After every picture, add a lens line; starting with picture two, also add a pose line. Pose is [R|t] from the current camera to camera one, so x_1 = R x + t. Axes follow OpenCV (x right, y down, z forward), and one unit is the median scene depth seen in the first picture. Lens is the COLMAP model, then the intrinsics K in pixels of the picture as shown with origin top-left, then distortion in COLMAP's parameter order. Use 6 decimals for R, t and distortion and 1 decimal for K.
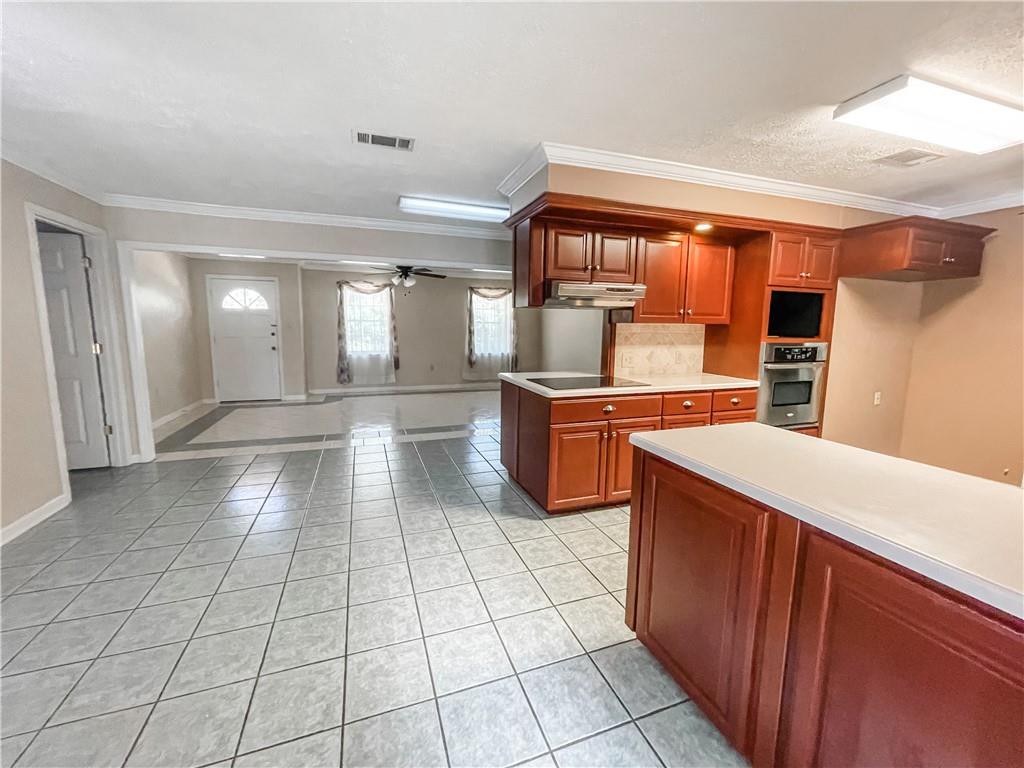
lens RADIAL K [[418.2, 0, 509.5], [0, 418.2, 364.9], [0, 0, 1]] dist [0.001809, -0.000100]
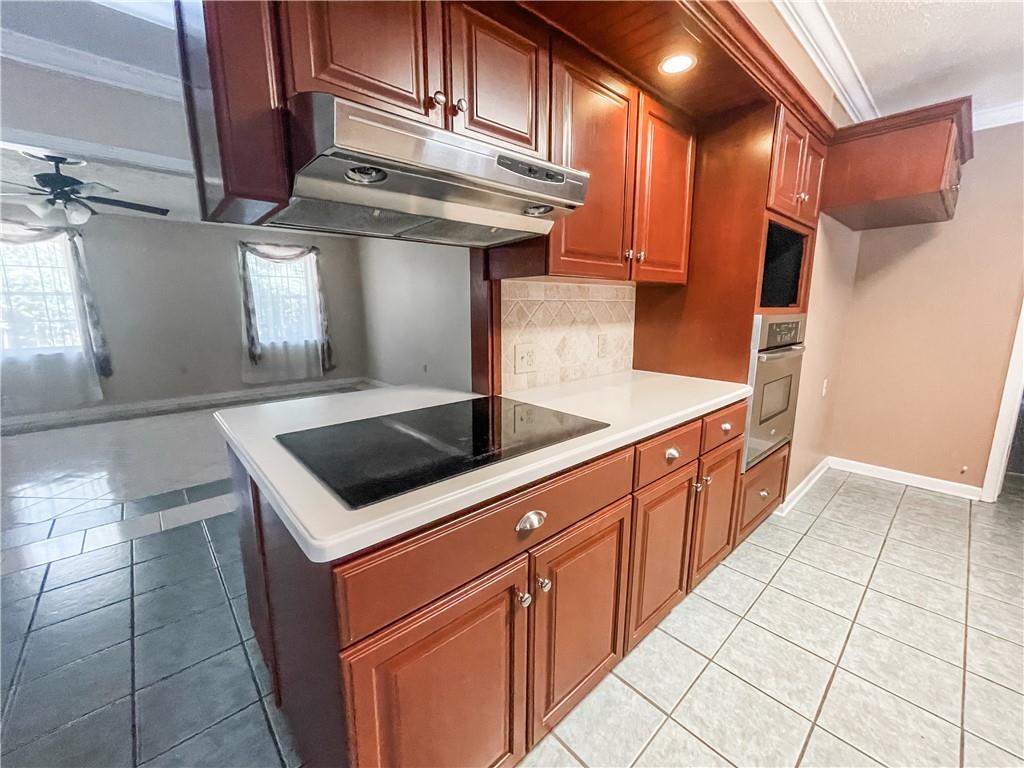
lens RADIAL K [[412.6, 0, 512.0], [0, 412.6, 384.0], [0, 0, 1]] dist [-0.002630, -0.000357]
pose [[0.922022, -0.084141, 0.377883, 0.082527], [0.047018, 0.993208, 0.106428, -0.032123], [-0.384271, -0.080361, 0.919716, 0.540465]]
